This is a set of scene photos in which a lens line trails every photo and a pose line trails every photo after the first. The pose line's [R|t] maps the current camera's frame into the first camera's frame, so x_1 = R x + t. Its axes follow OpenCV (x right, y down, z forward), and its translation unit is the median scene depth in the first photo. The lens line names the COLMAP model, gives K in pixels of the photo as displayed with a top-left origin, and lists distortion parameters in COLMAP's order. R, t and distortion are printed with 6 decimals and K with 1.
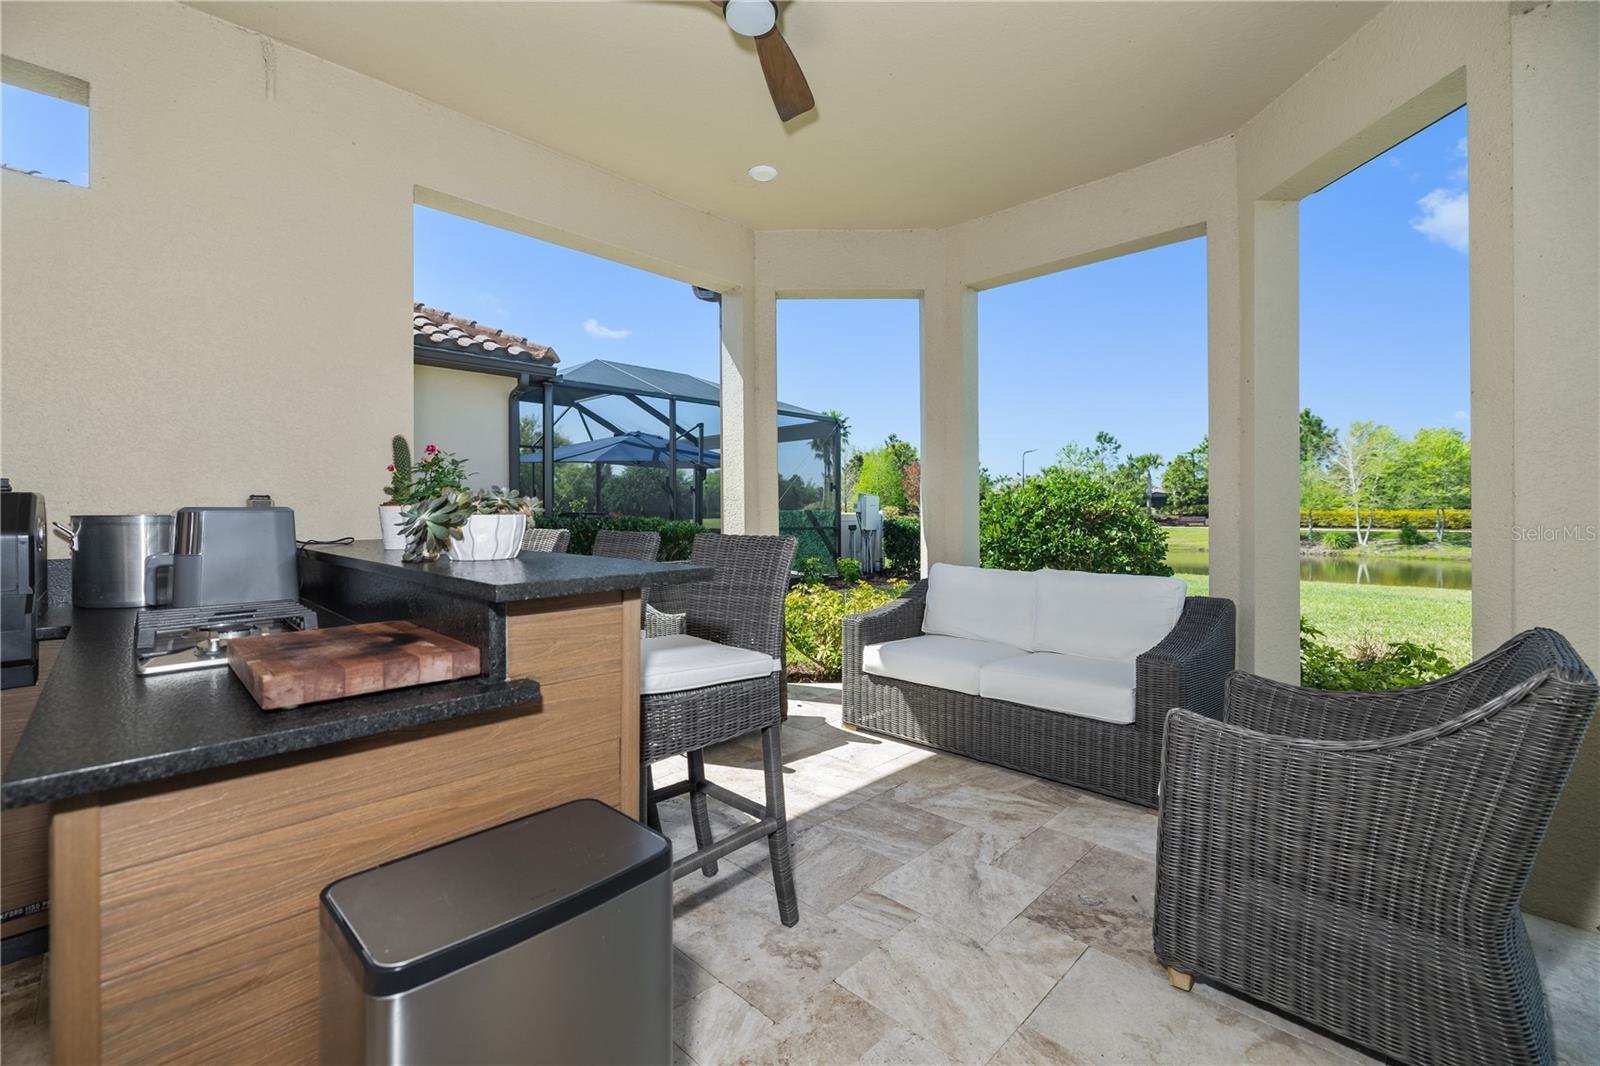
lens RADIAL K [[667.3, 0, 789.7], [0, 667.3, 509.4], [0, 0, 1]] dist [0.003333, -0.000282]
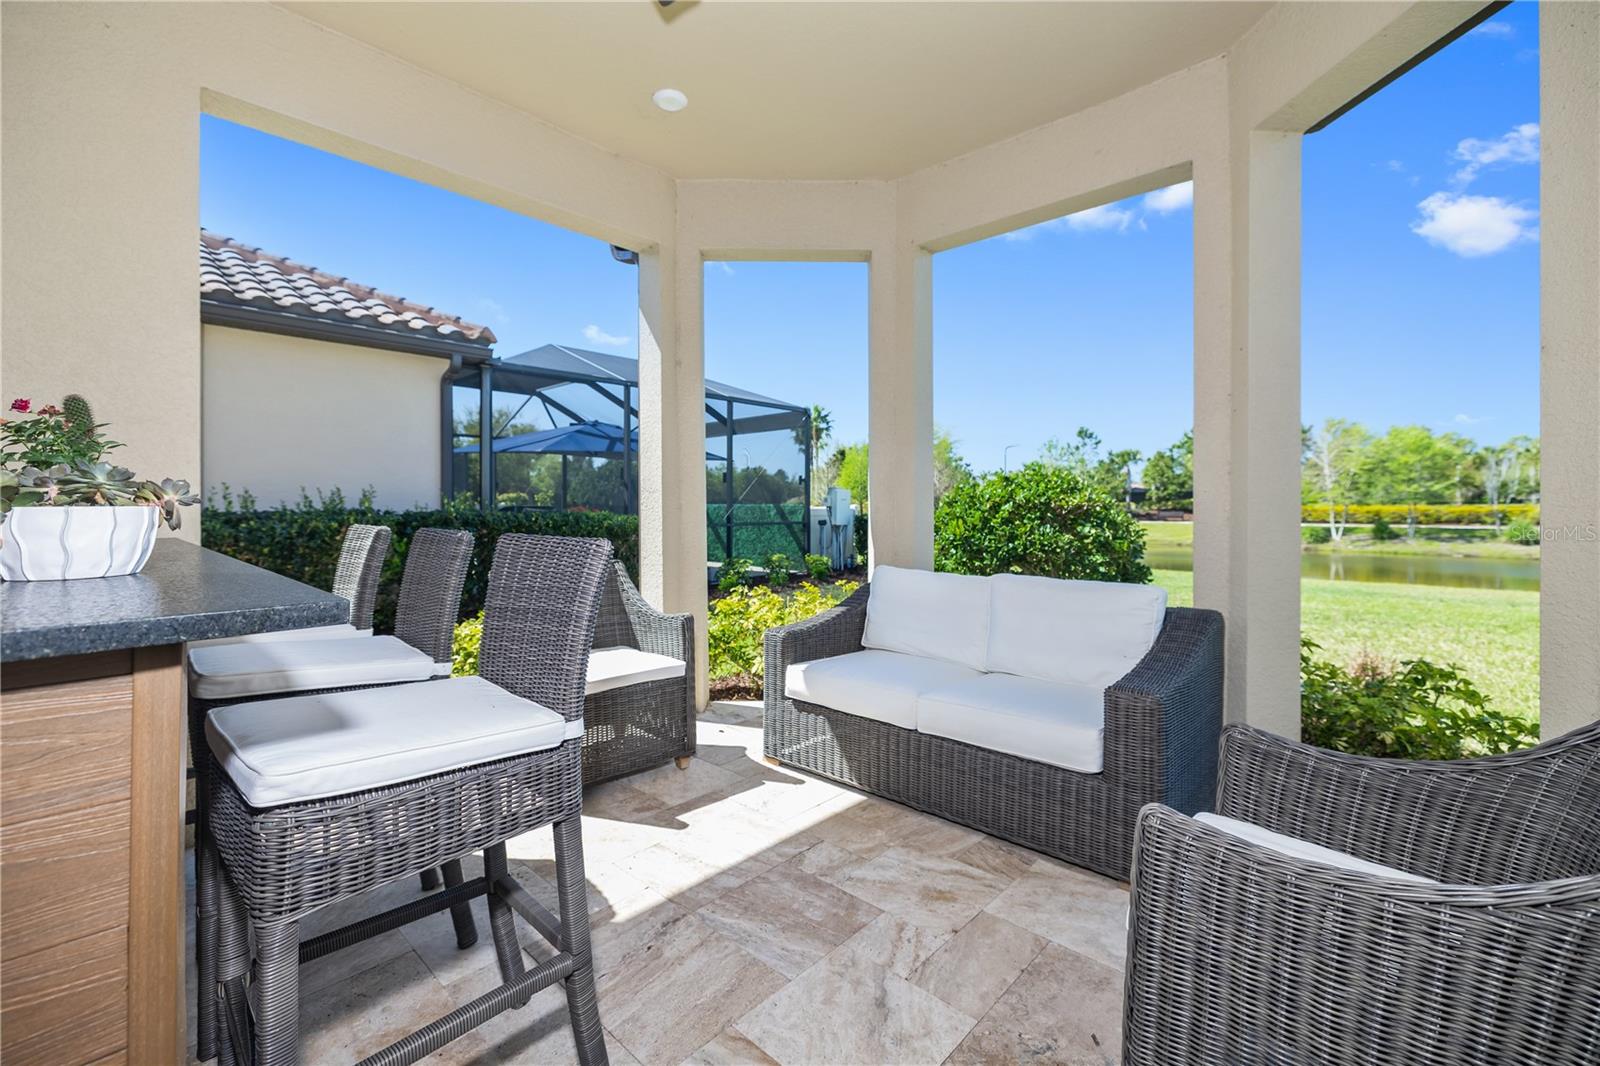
lens RADIAL K [[667.3, 0, 789.7], [0, 667.3, 509.4], [0, 0, 1]] dist [0.003333, -0.000282]
pose [[0.999711, 0.001924, 0.023956, 0.082666], [-0.002131, 0.999961, 0.008597, 0.001168], [-0.023938, -0.008645, 0.999676, 0.143389]]
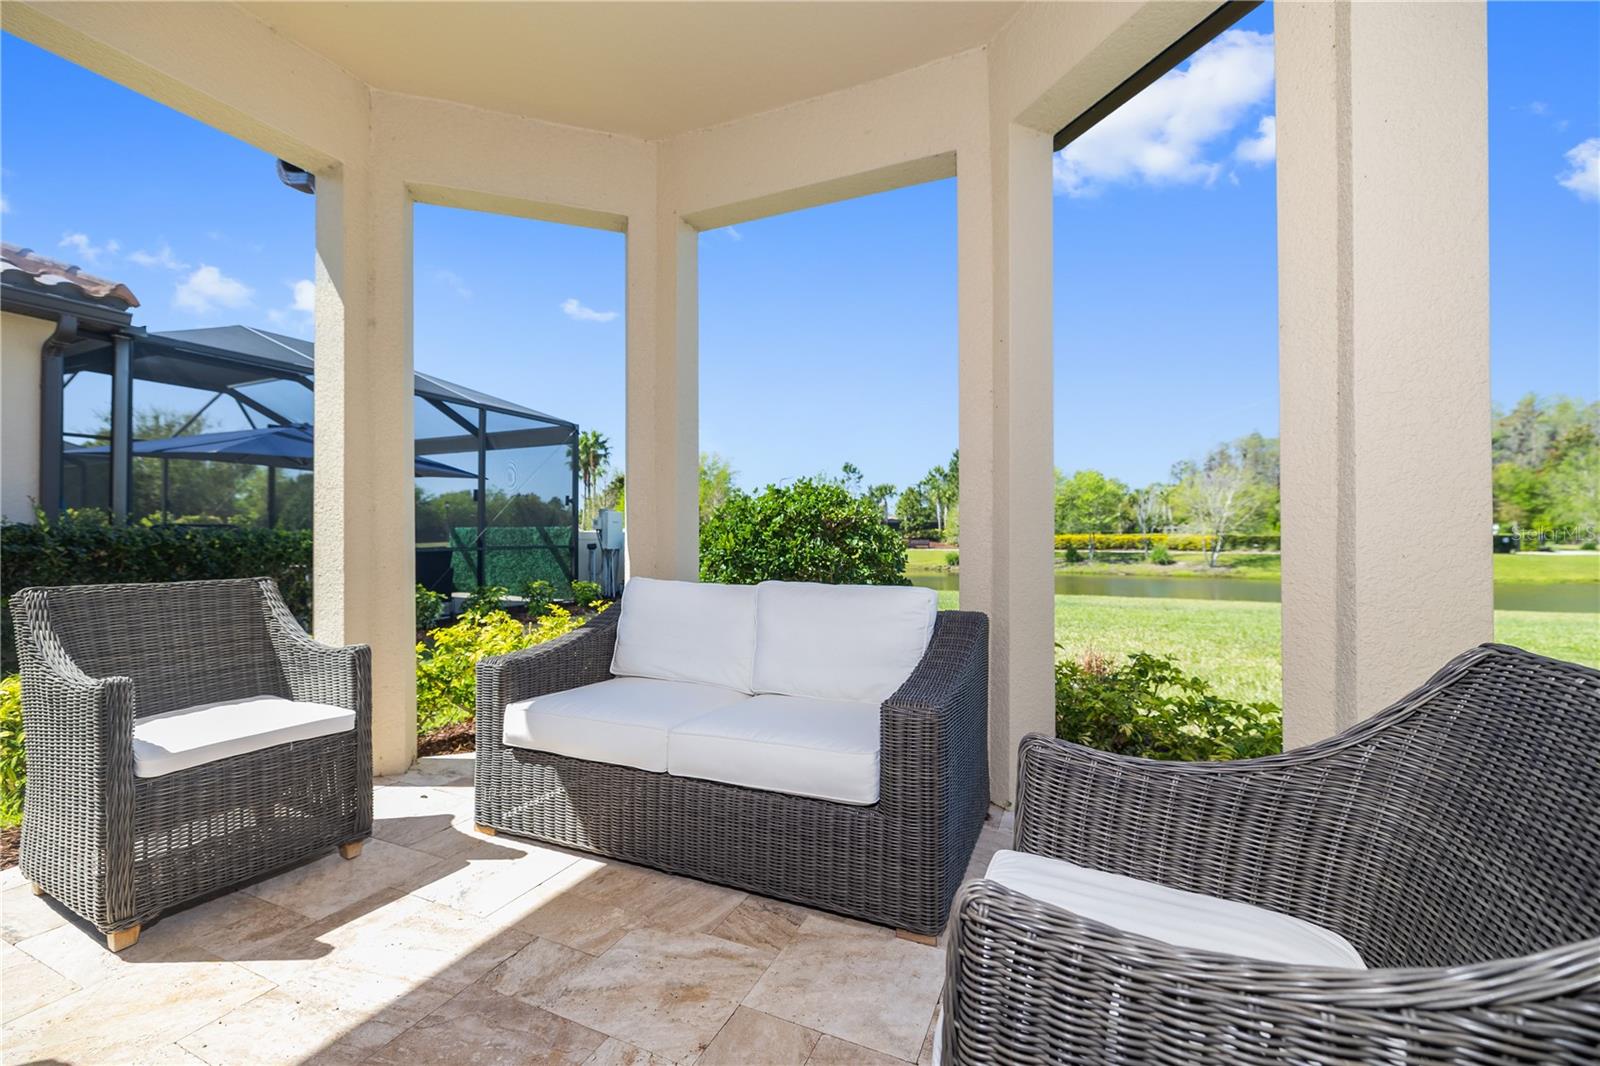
lens RADIAL K [[664.2, 0, 781.6], [0, 664.2, 529.3], [0, 0, 1]] dist [0.001571, -0.000111]
pose [[0.943249, 0.005726, 0.332038, 0.130813], [-0.003693, 0.999970, -0.006751, 0.032111], [-0.332067, 0.005142, 0.943242, 0.260773]]
